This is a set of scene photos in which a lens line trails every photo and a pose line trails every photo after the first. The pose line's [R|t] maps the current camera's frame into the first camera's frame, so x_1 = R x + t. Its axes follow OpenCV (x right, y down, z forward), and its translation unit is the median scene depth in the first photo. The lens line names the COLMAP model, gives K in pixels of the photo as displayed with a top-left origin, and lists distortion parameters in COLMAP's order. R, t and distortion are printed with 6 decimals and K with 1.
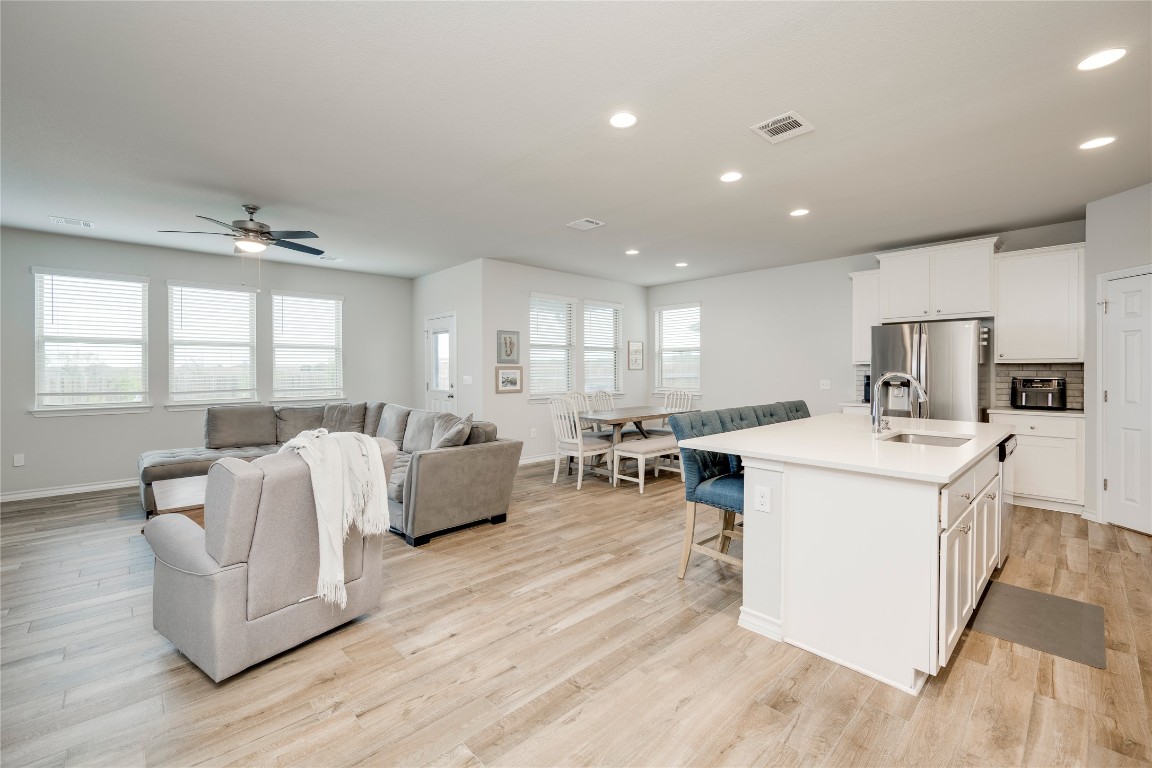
lens RADIAL K [[491.1, 0, 569.3], [0, 491.1, 376.0], [0, 0, 1]] dist [-0.001597, 0.000861]
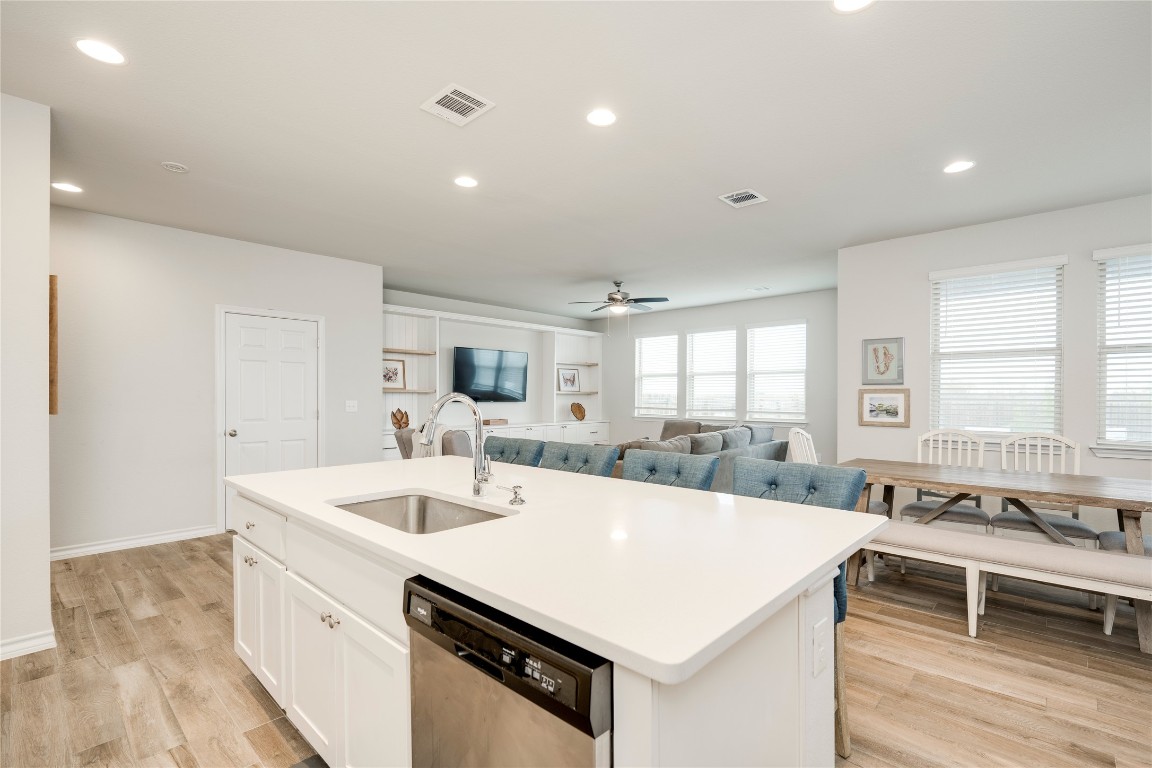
lens RADIAL K [[525.6, 0, 572.3], [0, 525.6, 400.8], [0, 0, 1]] dist [-0.008910, -0.001294]
pose [[0.056187, 0.010389, -0.998366, 0.913016], [-0.017363, 0.999805, 0.009427, -0.002282], [0.998269, 0.016805, 0.056356, 0.773982]]
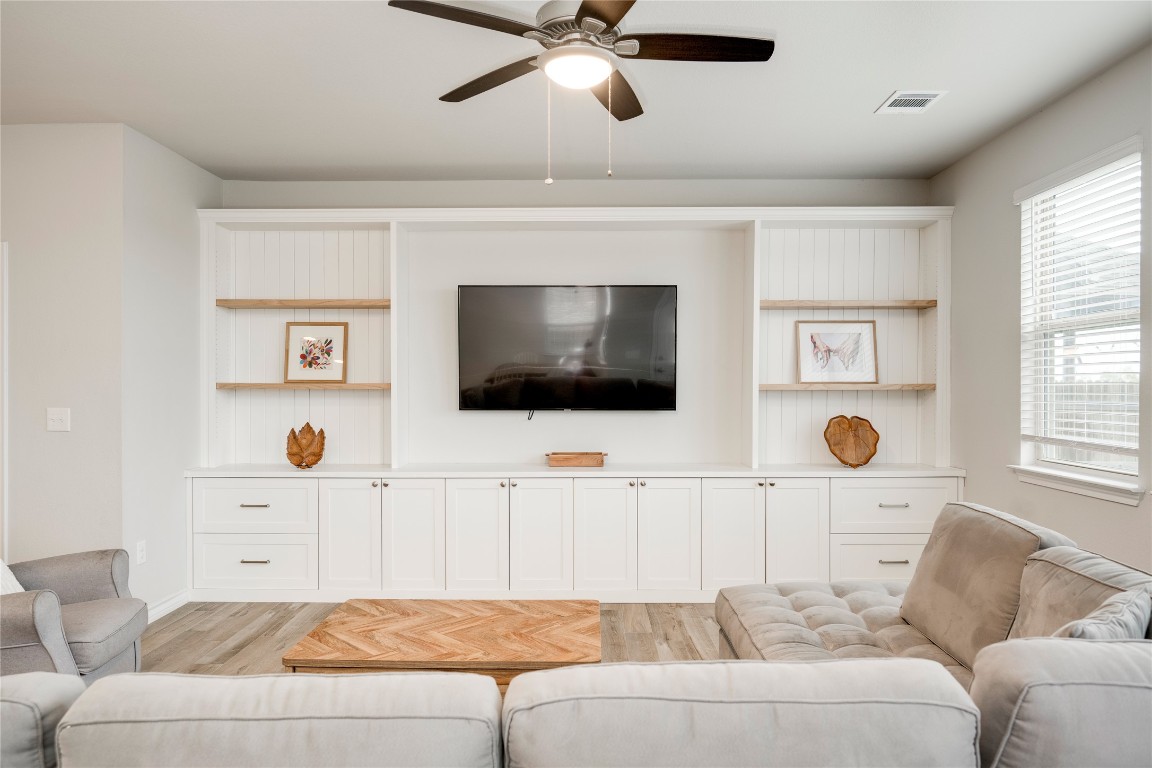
lens RADIAL K [[772.5, 0, 574.8], [0, 772.5, 387.1], [0, 0, 1]] dist [-0.012486, -0.002629]
pose [[-0.696378, -0.000305, -0.717675, -0.209358], [-0.010393, 0.999899, 0.009659, -0.022855], [0.717600, 0.014185, -0.696311, 1.419205]]
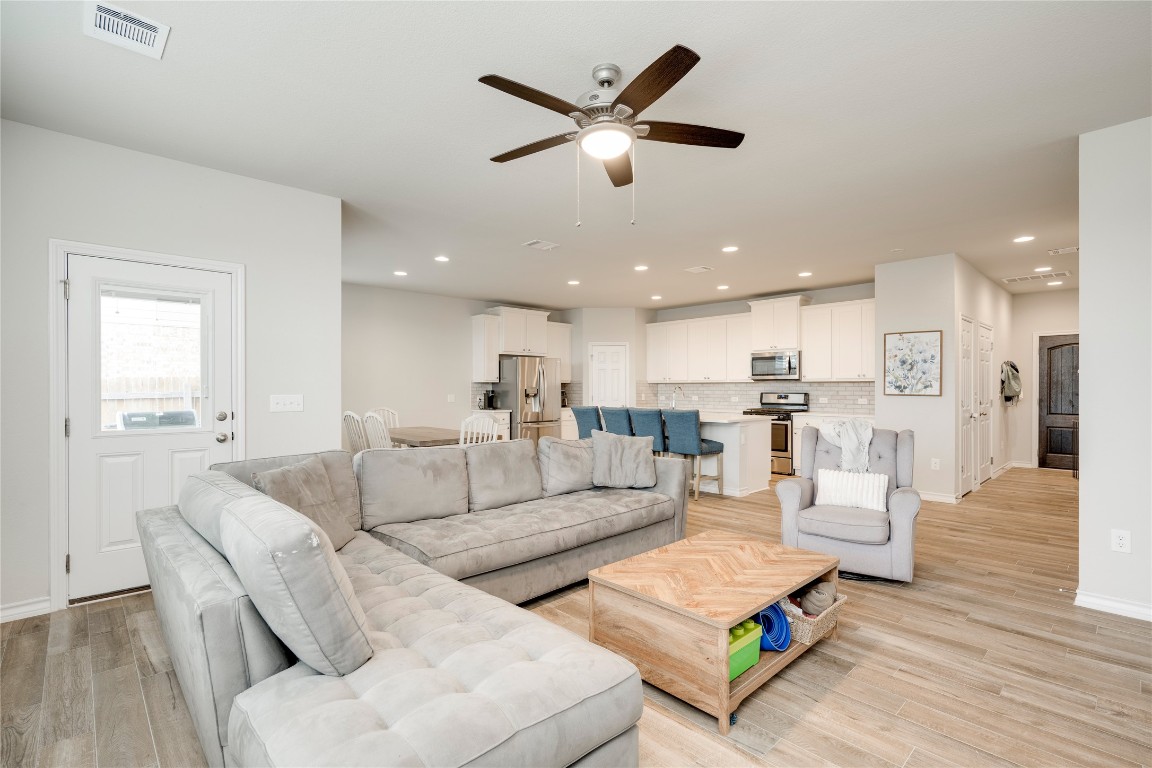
lens RADIAL K [[525.6, 0, 572.8], [0, 525.6, 388.0], [0, 0, 1]] dist [-0.008910, -0.001294]
pose [[0.003116, -0.001246, 0.999994, -1.213422], [0.017043, 0.999854, 0.001193, -0.005235], [-0.999850, 0.017039, 0.003137, 1.031920]]
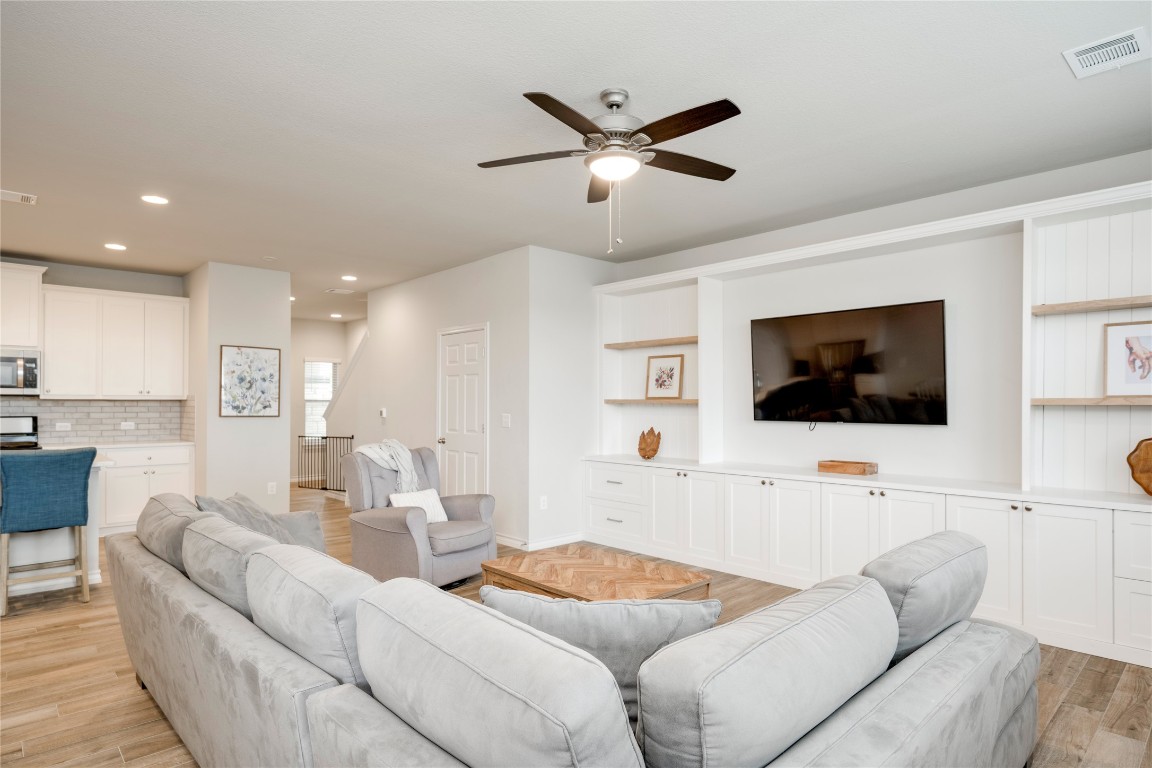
lens RADIAL K [[636.3, 0, 579.0], [0, 636.3, 389.8], [0, 0, 1]] dist [-0.005912, 0.000799]
pose [[-0.999992, -0.001225, 0.003842, -0.613480], [-0.001251, 0.999977, -0.006733, -0.023998], [-0.003834, -0.006737, -0.999970, 1.673122]]
